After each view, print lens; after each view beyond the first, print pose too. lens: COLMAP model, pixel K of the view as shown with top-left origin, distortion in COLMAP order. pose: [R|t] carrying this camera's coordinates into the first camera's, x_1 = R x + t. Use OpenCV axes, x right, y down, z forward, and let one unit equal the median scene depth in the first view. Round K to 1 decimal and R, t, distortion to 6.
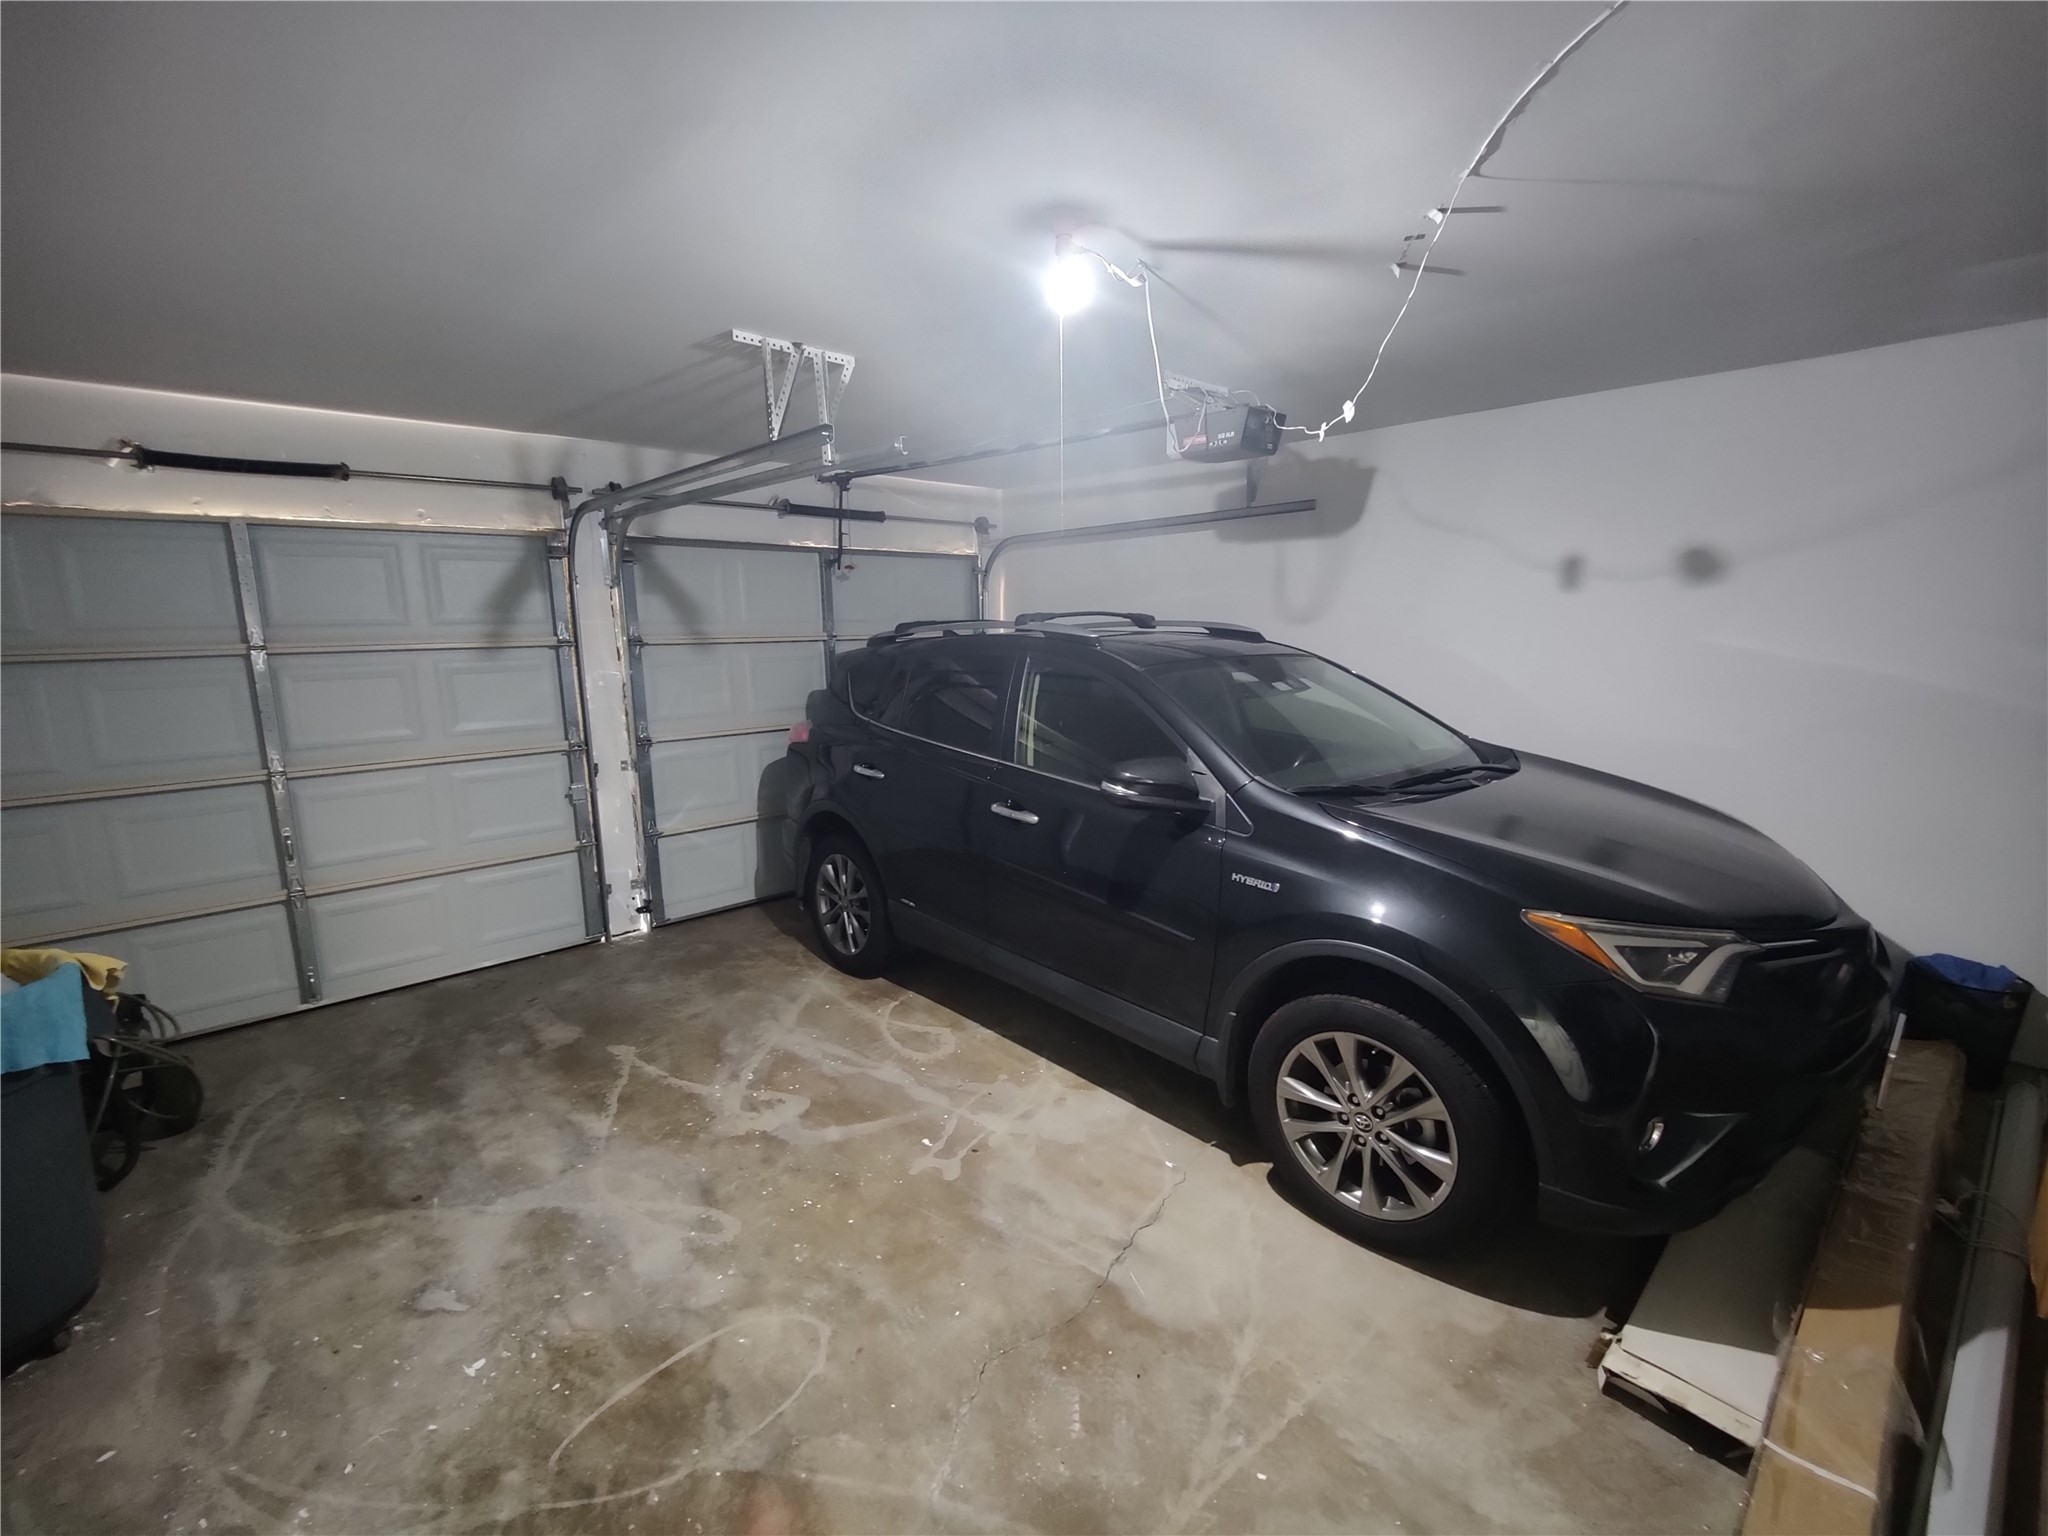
lens RADIAL K [[885.2, 0, 1038.3], [0, 885.2, 777.7], [0, 0, 1]] dist [0.021102, -0.016711]
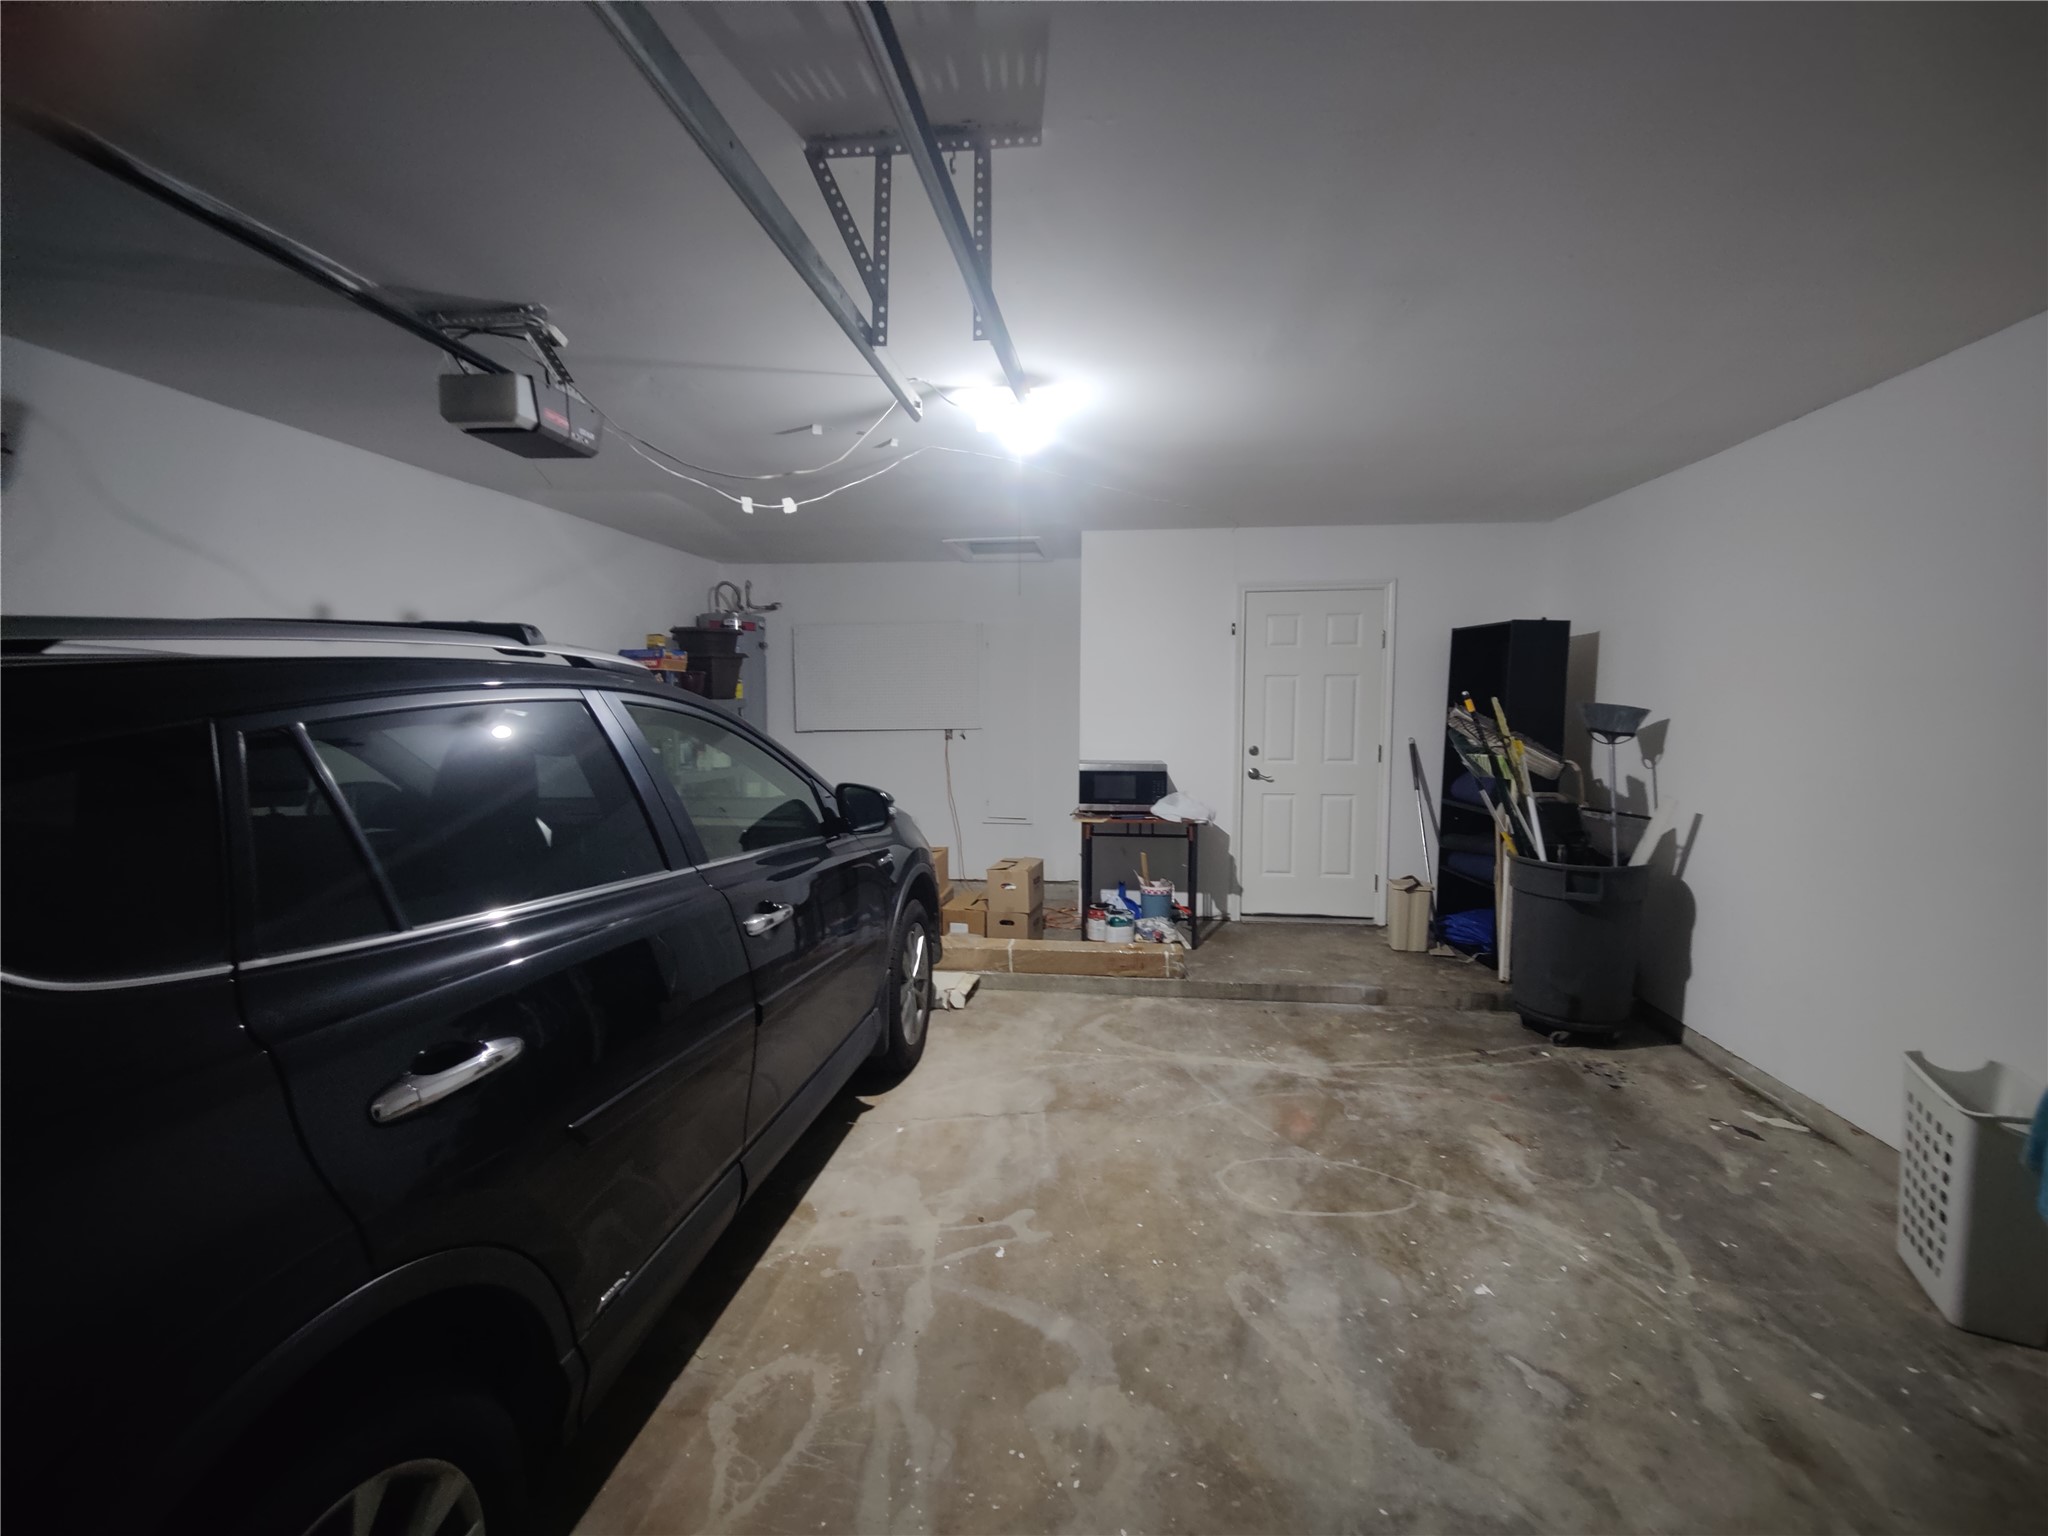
lens RADIAL K [[885.2, 0, 1038.3], [0, 885.2, 777.7], [0, 0, 1]] dist [0.021102, -0.016711]
pose [[-0.644631, -0.056981, 0.762367, -0.963961], [0.149504, 0.968568, 0.198808, -0.243214], [-0.749733, 0.242135, -0.615850, 1.729697]]
